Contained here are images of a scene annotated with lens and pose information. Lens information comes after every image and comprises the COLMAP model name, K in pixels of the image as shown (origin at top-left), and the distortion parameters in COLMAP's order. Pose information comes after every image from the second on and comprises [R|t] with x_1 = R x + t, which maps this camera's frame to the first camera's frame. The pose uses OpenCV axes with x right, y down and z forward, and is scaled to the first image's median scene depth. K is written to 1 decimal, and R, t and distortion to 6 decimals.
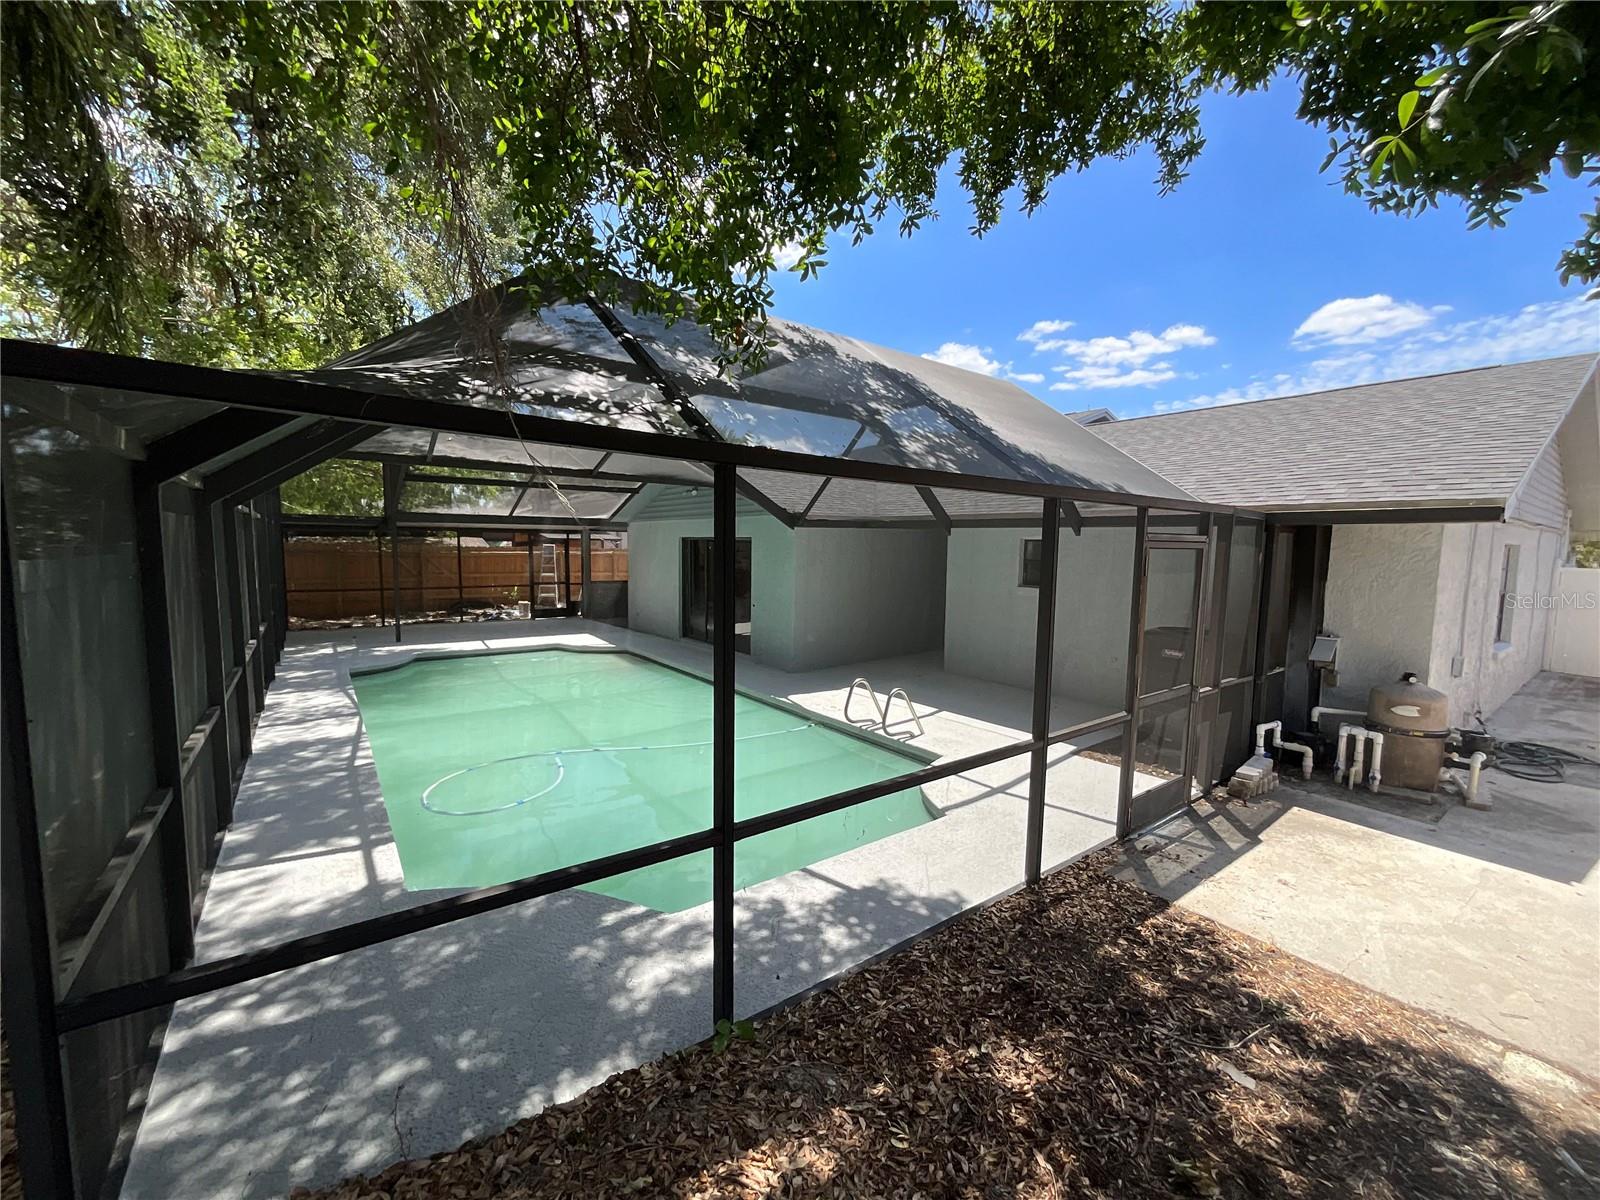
lens RADIAL K [[649.9, 0, 801.2], [0, 649.9, 604.4], [0, 0, 1]] dist [0.001515, -0.001821]
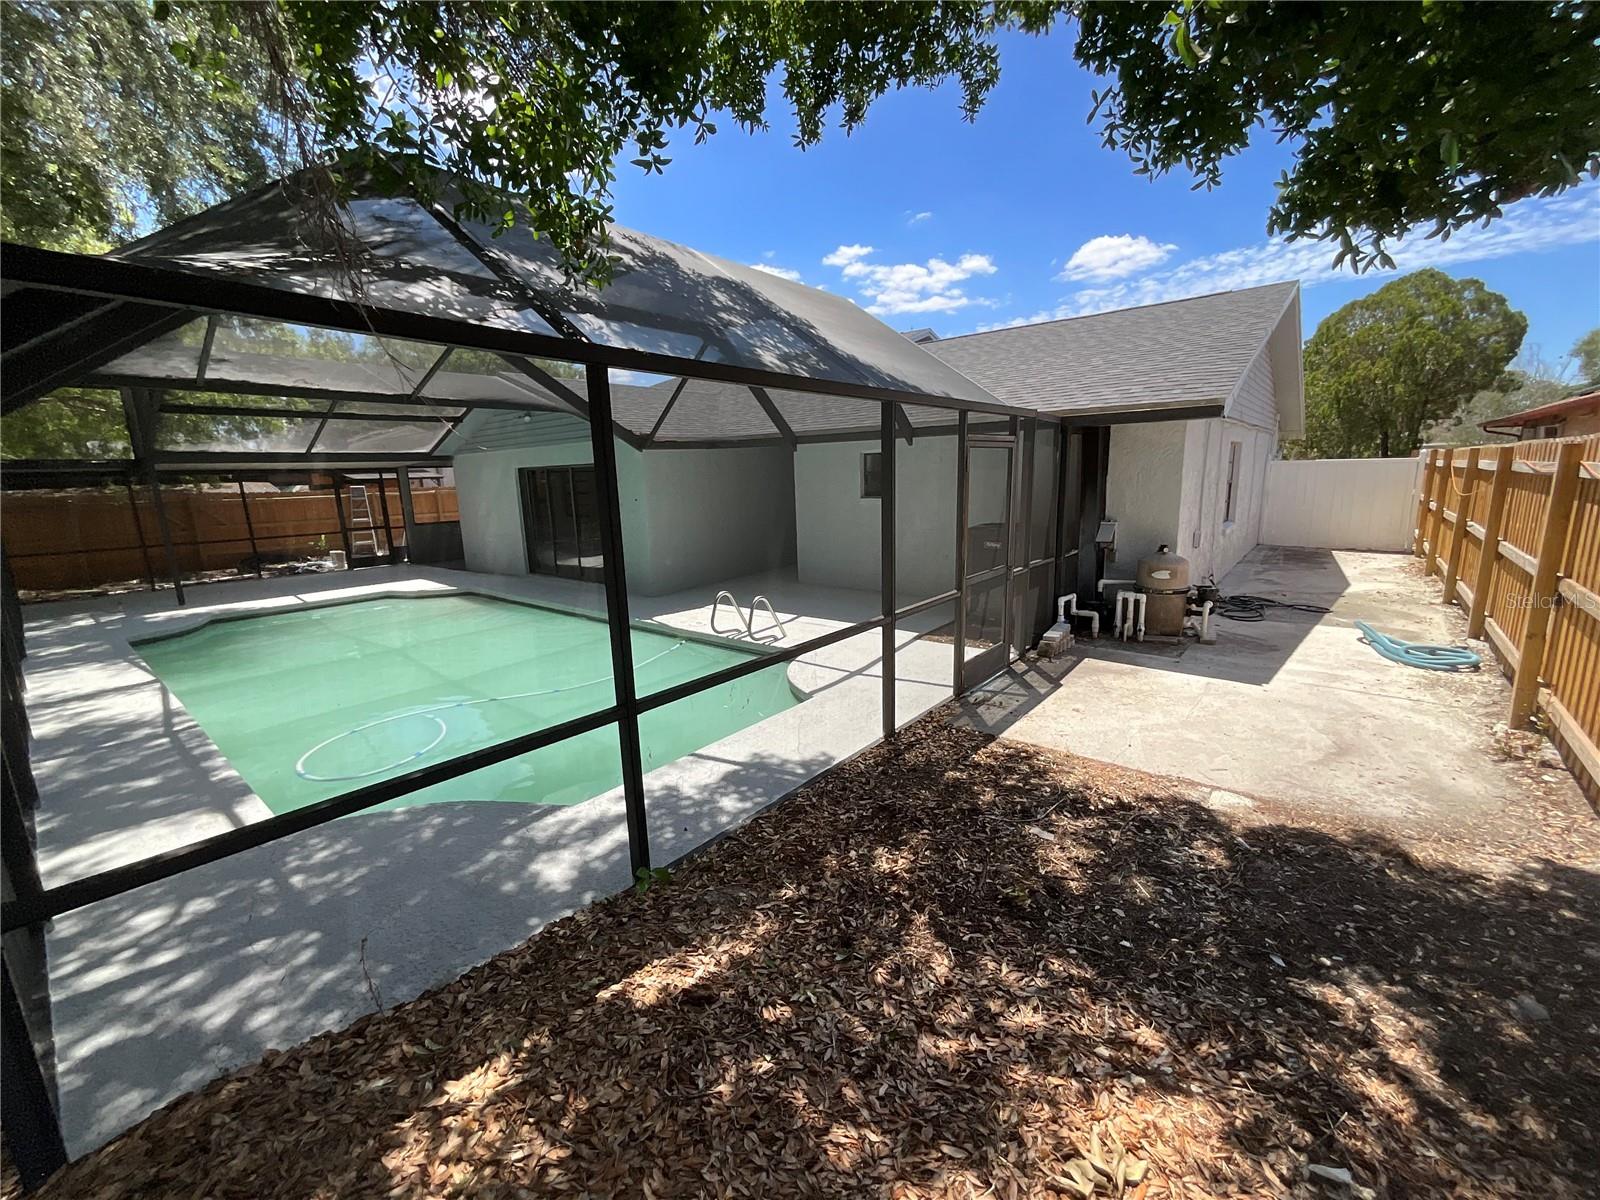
lens RADIAL K [[651.7, 0, 802.3], [0, 651.7, 602.1], [0, 0, 1]] dist [-0.007859, 0.000055]
pose [[0.970786, -0.089161, 0.222764, -0.038778], [0.066090, 0.991845, 0.108971, 0.044795], [-0.230664, -0.091065, 0.968763, -0.084138]]
